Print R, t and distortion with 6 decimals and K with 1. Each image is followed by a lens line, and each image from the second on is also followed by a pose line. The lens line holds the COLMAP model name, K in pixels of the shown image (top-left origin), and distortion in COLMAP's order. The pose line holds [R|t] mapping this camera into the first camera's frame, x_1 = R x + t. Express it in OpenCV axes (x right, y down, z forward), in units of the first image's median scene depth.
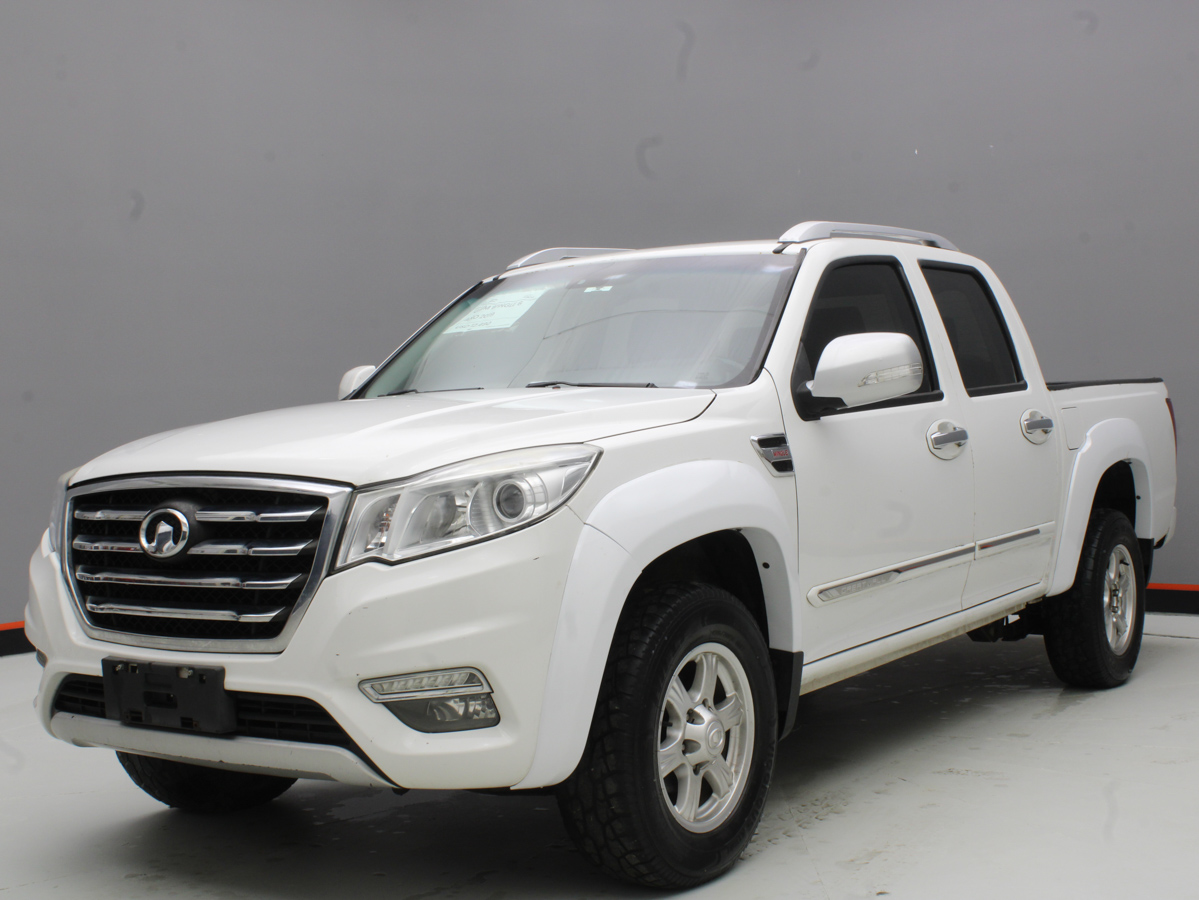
lens RADIAL K [[1591.3, 0, 599.5], [0, 1591.3, 450.0], [0, 0, 1]] dist [-0.074508, 0.053431]
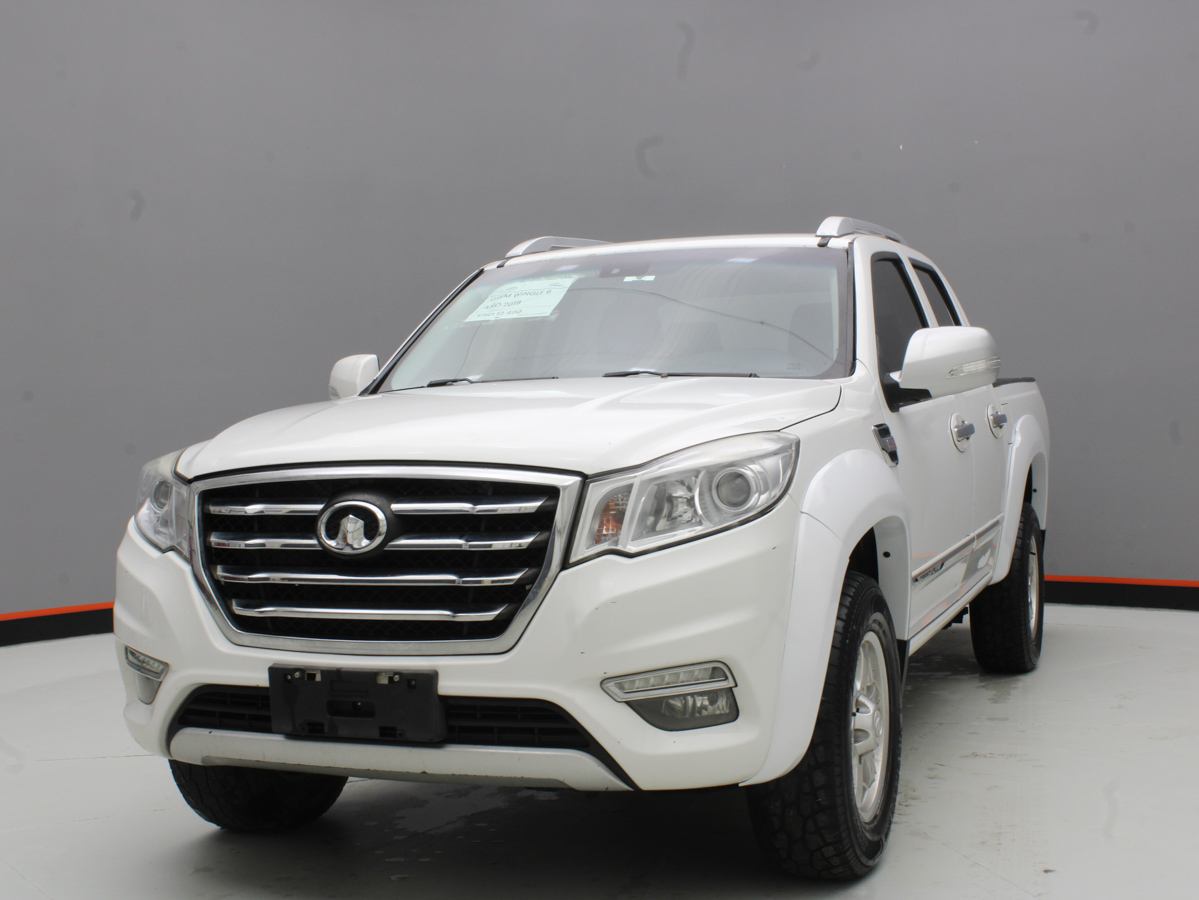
lens RADIAL K [[1591.3, 0, 599.5], [0, 1591.3, 450.0], [0, 0, 1]] dist [-0.074508, 0.053431]
pose [[0.975383, -0.000411, 0.220516, -0.330548], [0.000808, 0.999998, -0.001712, 0.008793], [-0.220515, 0.001849, 0.975382, 0.065225]]
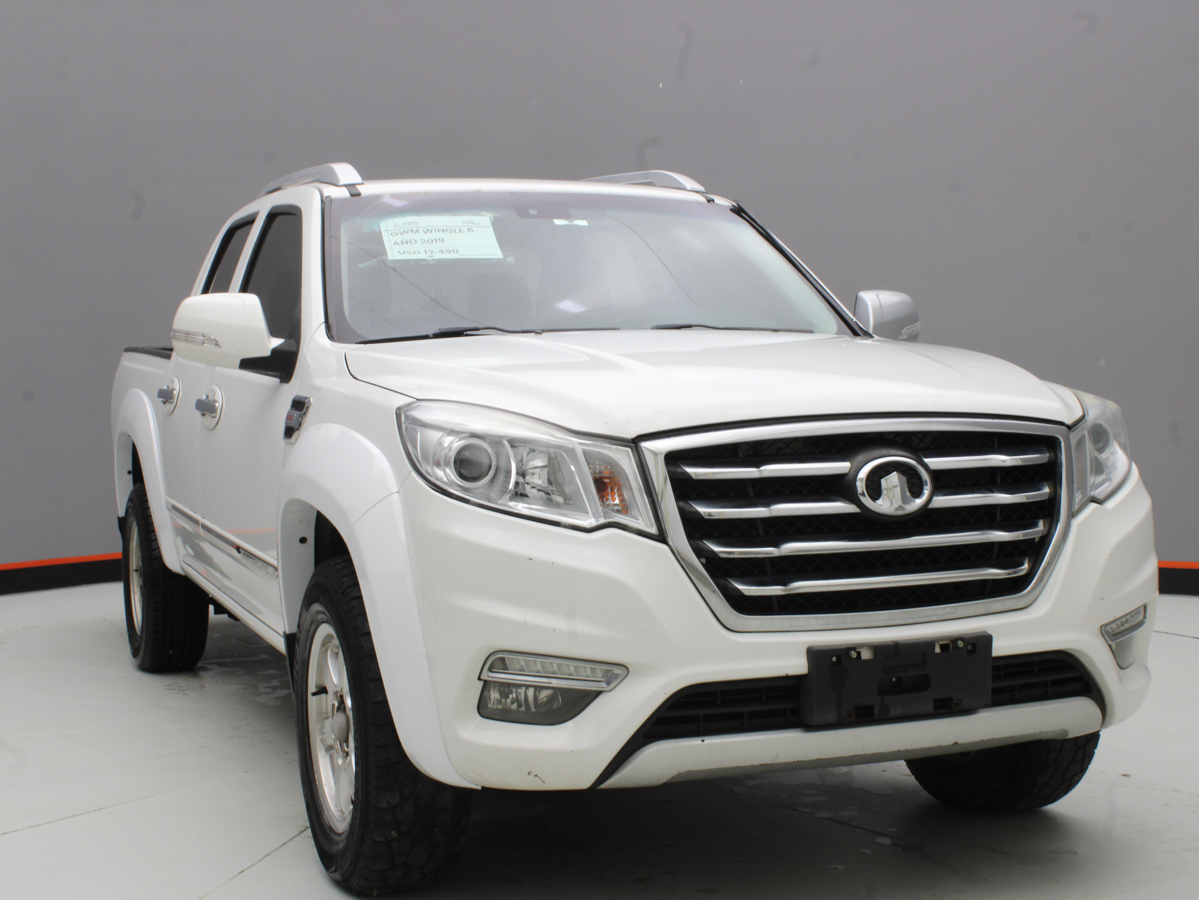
lens RADIAL K [[1784.6, 0, 599.5], [0, 1784.6, 450.0], [0, 0, 1]] dist [-0.012293, -0.934746]
pose [[0.567796, -0.014323, 0.823045, -1.108997], [0.012704, 0.999882, 0.008637, 0.023280], [-0.823071, 0.005552, 0.567911, 0.580681]]
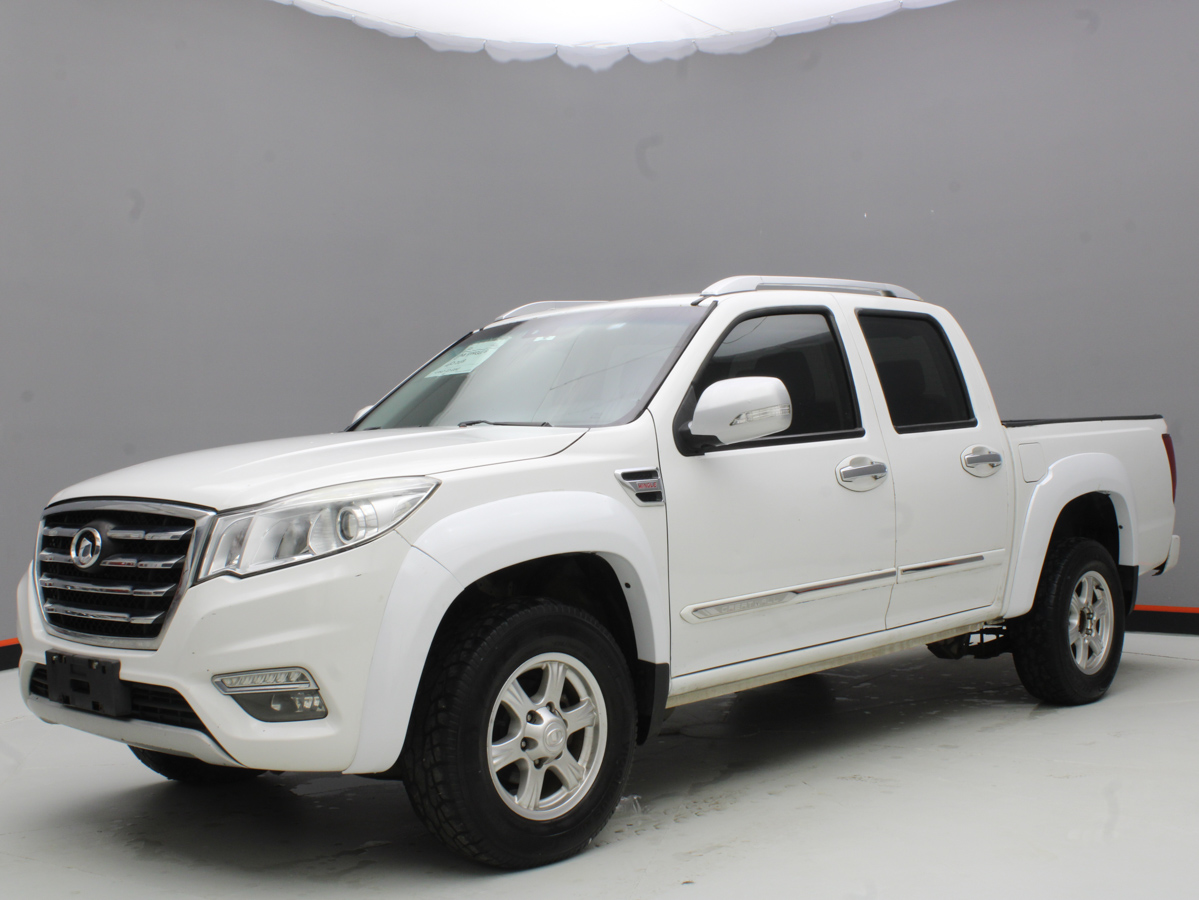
lens RADIAL K [[1433.3, 0, 599.5], [0, 1433.3, 450.0], [0, 0, 1]] dist [-0.087361, 0.018980]
pose [[0.987370, 0.004975, -0.158351, 0.274218], [-0.007670, 0.999836, -0.016416, -0.006879], [0.158243, 0.017423, 0.987246, -0.003447]]
